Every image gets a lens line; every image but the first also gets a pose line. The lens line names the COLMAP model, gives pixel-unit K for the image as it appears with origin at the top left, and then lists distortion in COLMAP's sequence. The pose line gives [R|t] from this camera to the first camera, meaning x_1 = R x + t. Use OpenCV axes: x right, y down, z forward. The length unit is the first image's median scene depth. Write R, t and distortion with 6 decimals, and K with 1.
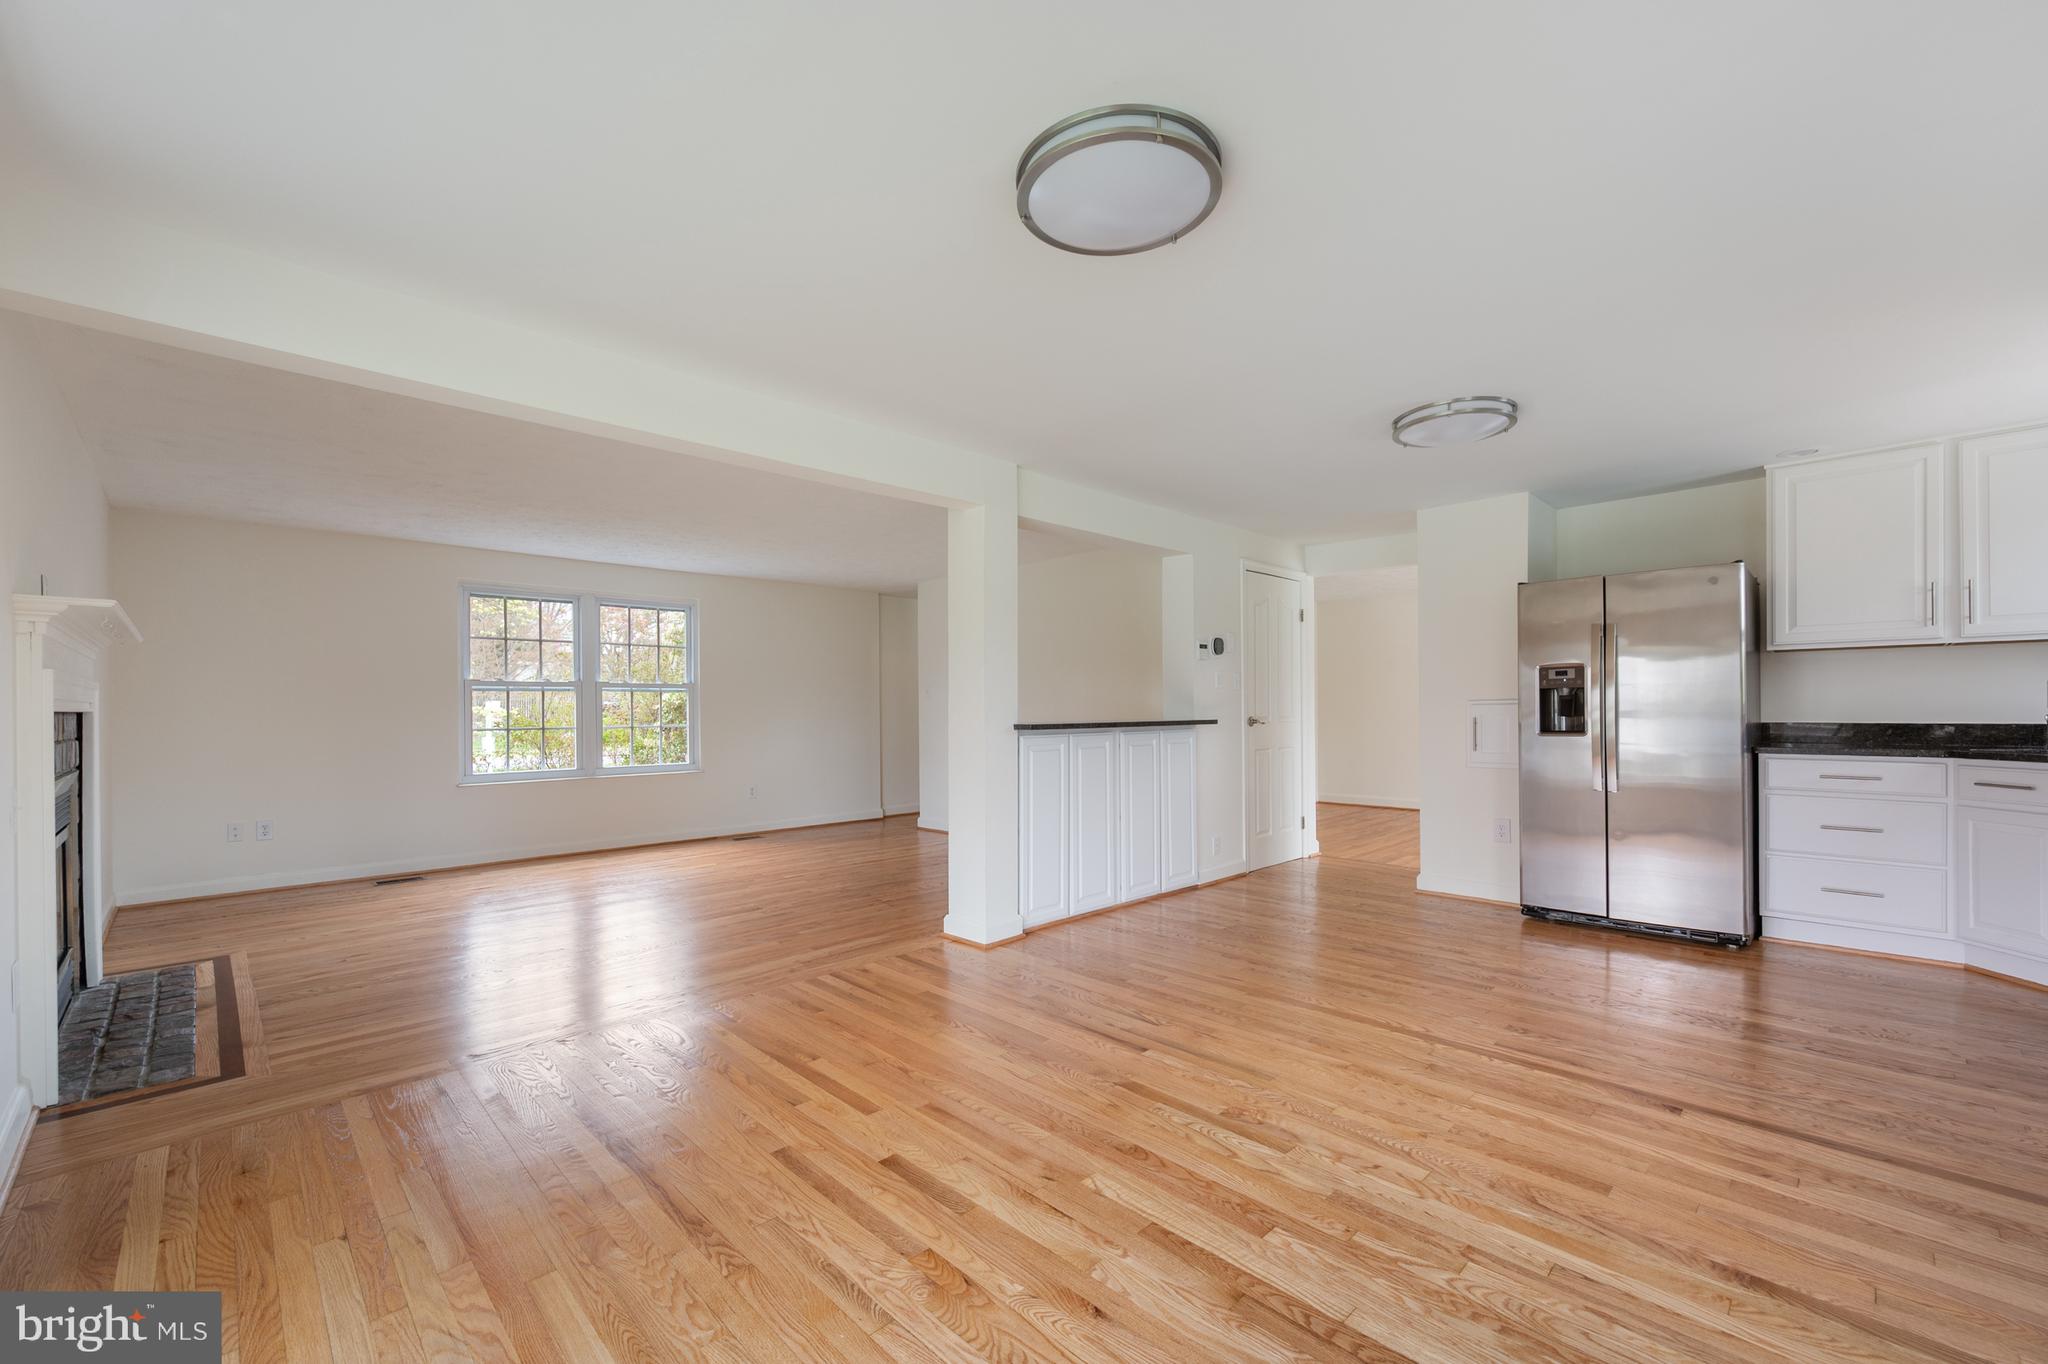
lens RADIAL K [[819.5, 0, 1013.1], [0, 819.5, 716.1], [0, 0, 1]] dist [0.001602, -0.000885]
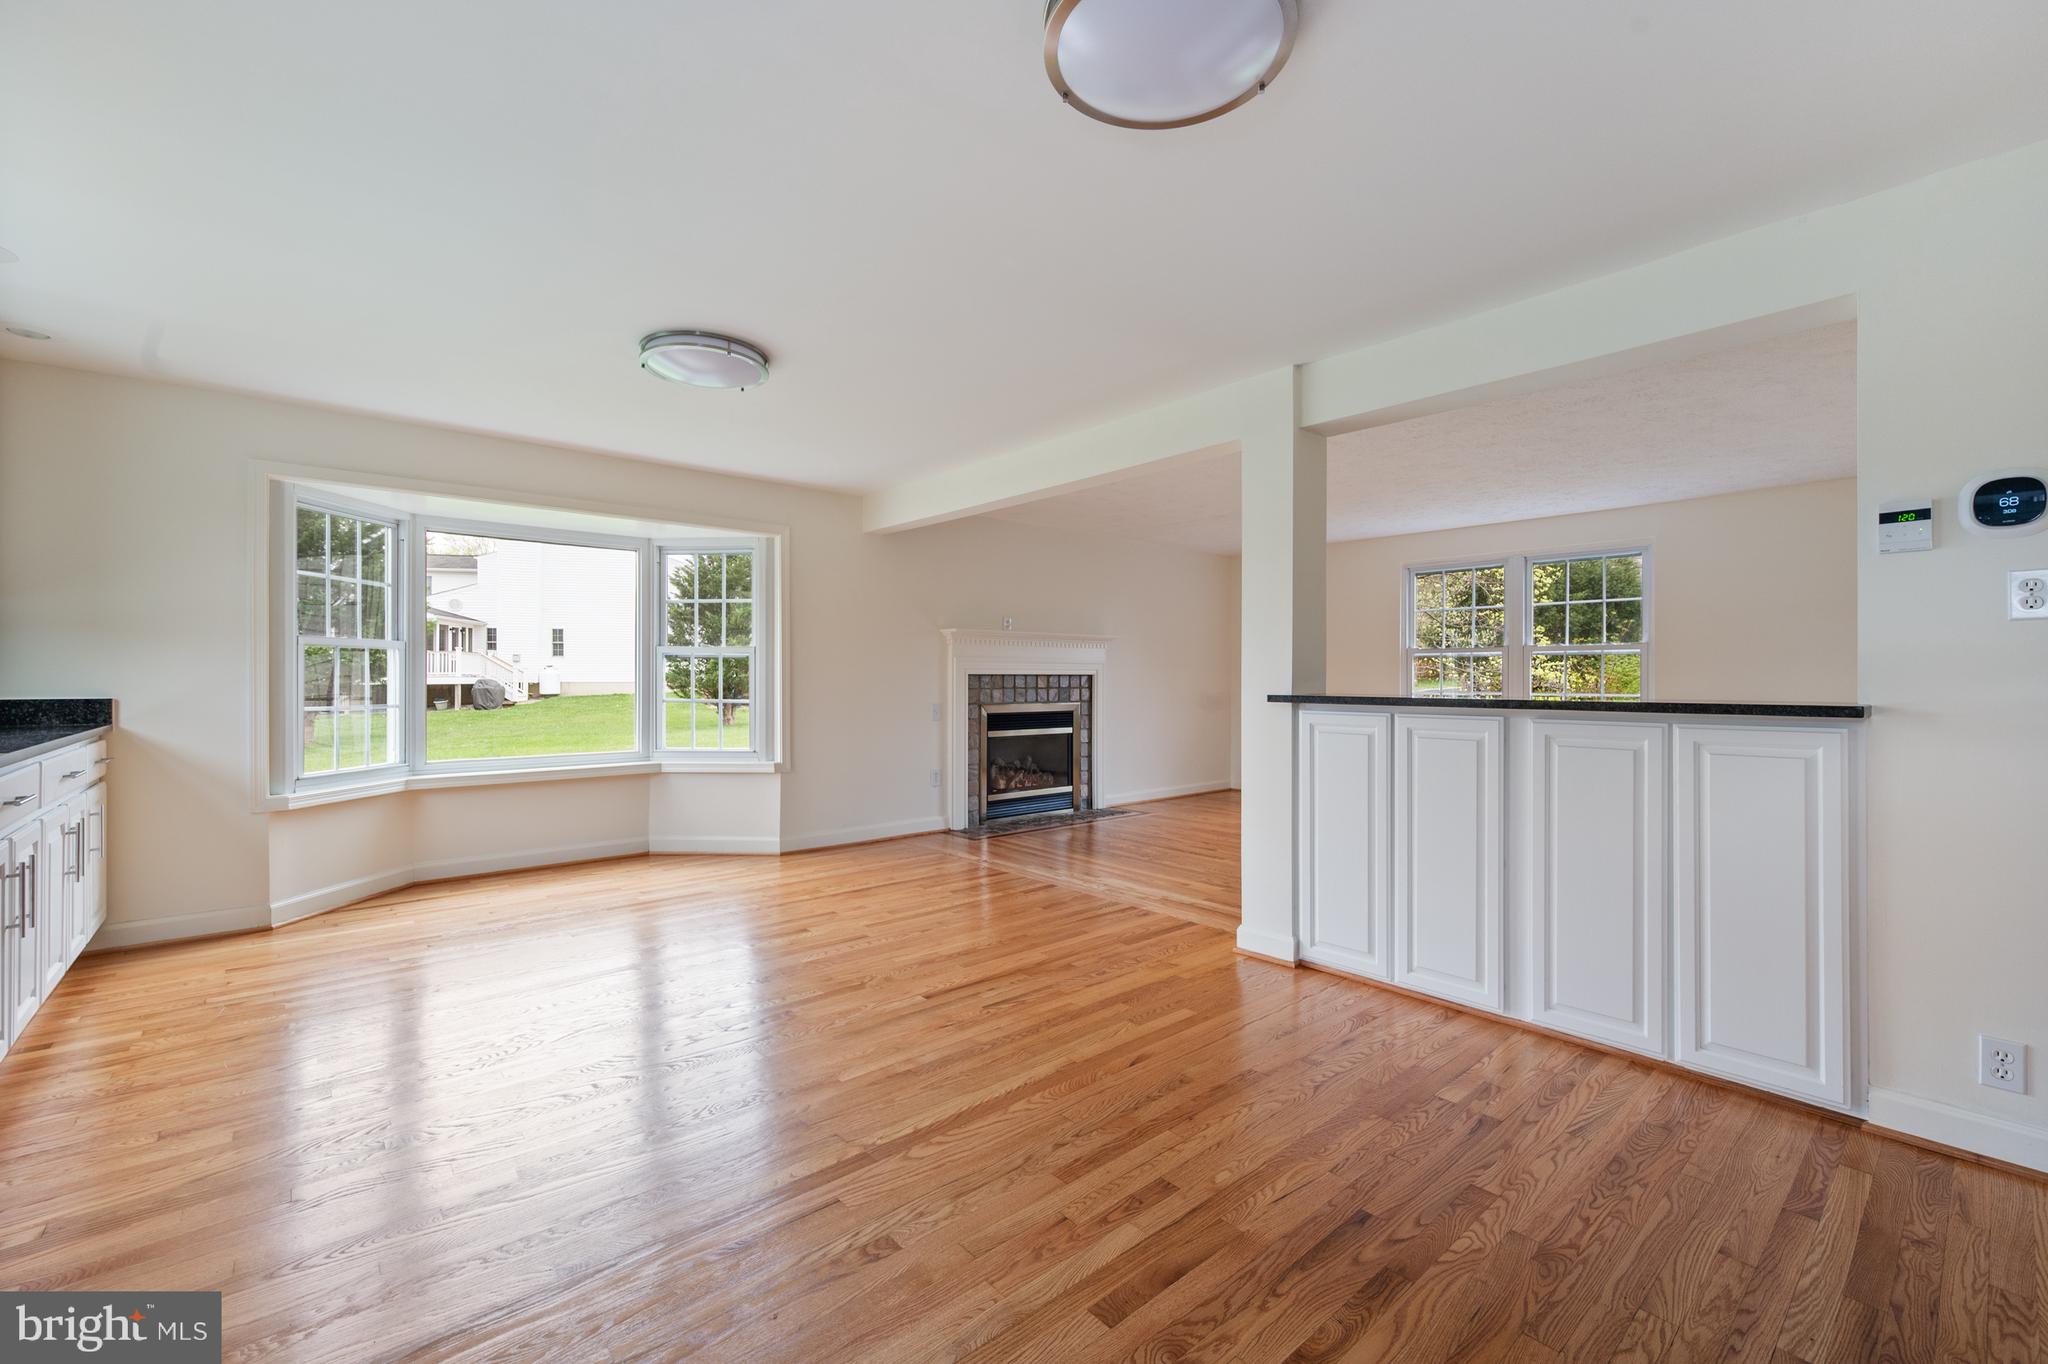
lens RADIAL K [[850.7, 0, 1036.3], [0, 850.7, 680.2], [0, 0, 1]] dist [-0.001692, -0.000270]
pose [[-0.038937, 0.012196, -0.999167, 0.990234], [-0.010224, 0.999868, 0.012603, -0.013660], [0.999189, 0.010707, -0.038808, 0.937849]]
